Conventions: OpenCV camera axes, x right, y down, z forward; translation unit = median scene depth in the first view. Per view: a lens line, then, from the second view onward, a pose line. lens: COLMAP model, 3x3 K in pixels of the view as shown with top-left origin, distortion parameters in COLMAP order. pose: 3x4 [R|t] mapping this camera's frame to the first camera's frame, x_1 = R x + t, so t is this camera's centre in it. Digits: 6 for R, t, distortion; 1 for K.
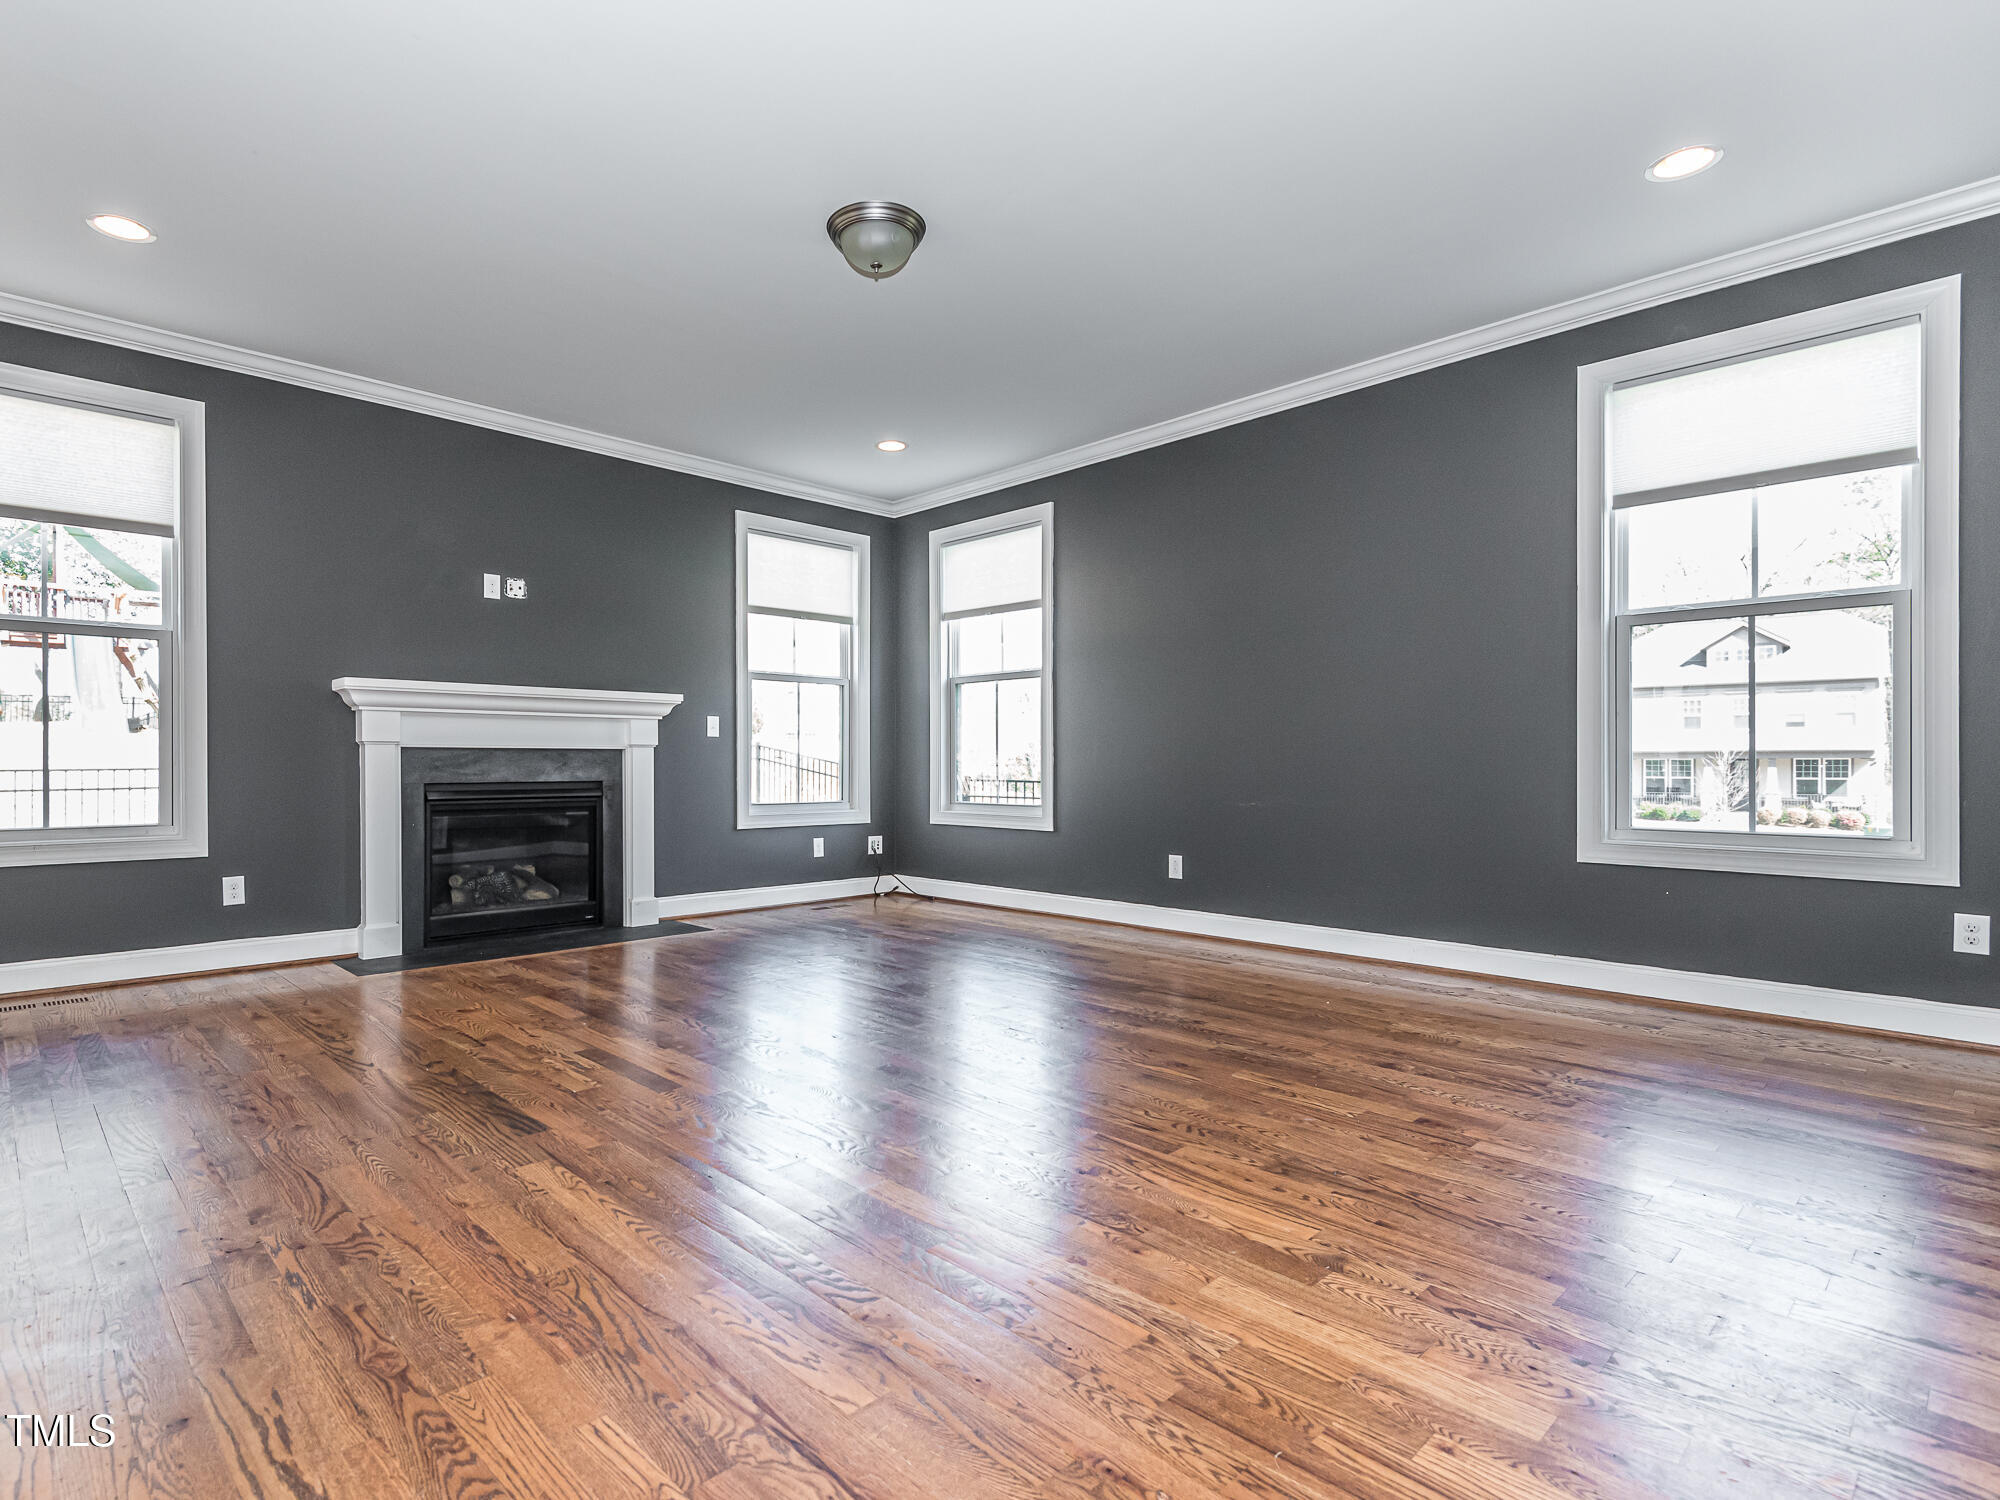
lens RADIAL K [[1020.9, 0, 905.3], [0, 1020.9, 755.2], [0, 0, 1]] dist [0.042947, -0.023632]
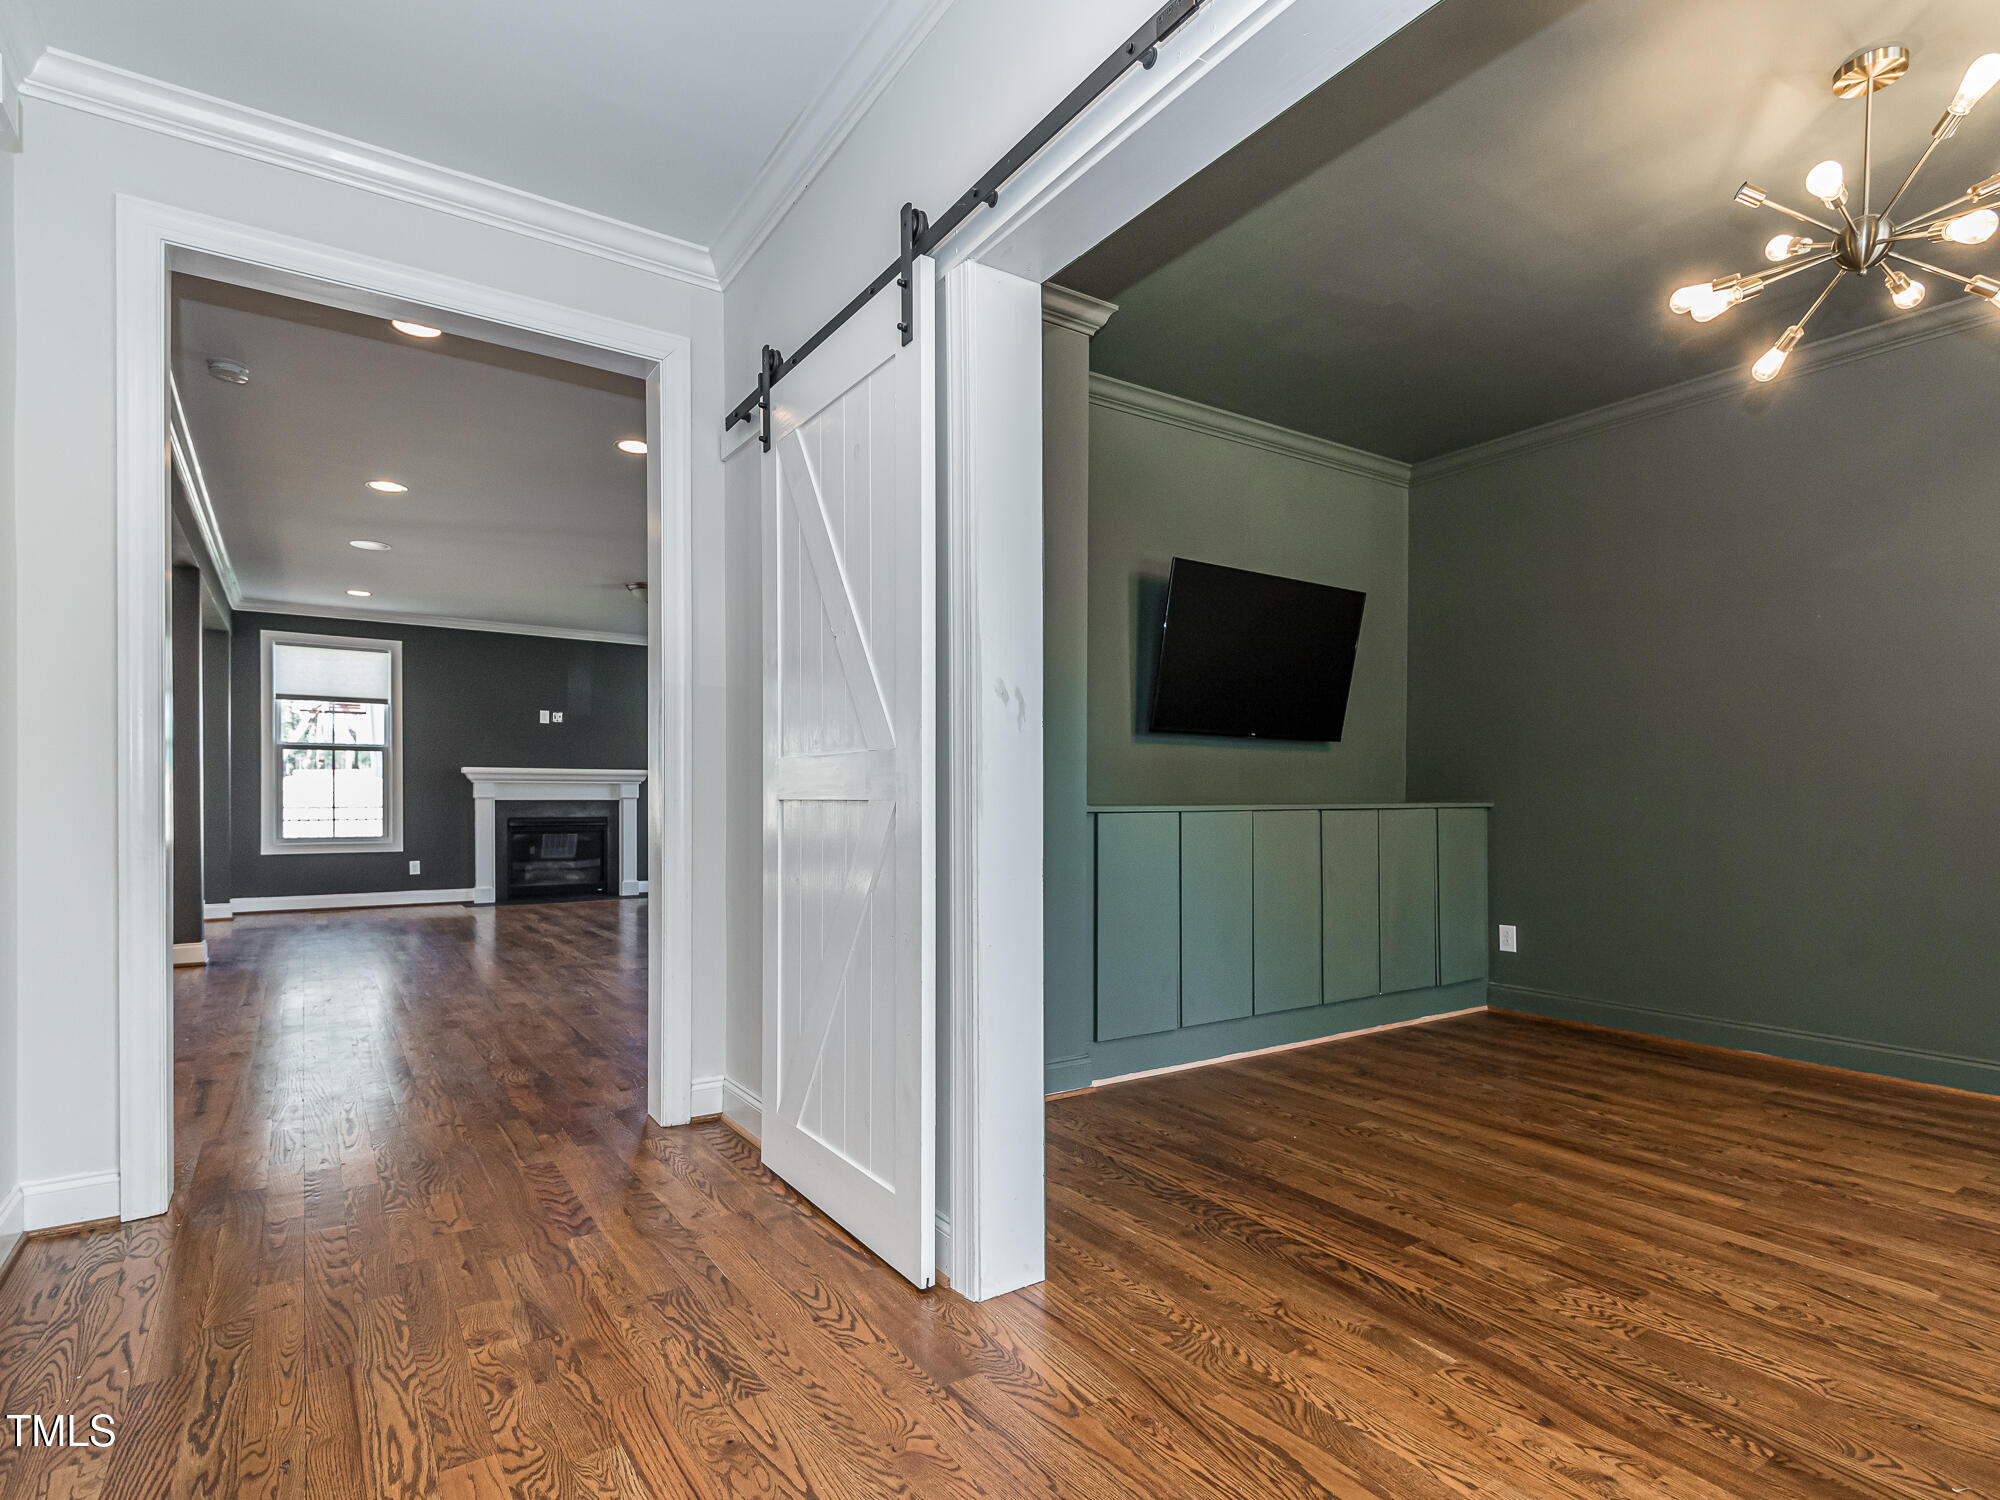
lens RADIAL K [[1029.5, 0, 1038.9], [0, 1029.5, 797.9], [0, 0, 1]] dist [0.012873, -0.000773]
pose [[0.993221, 0.002039, -0.116222, 0.808714], [-0.001064, 0.999964, 0.008455, -0.030495], [0.116235, -0.008274, 0.993187, -0.892772]]
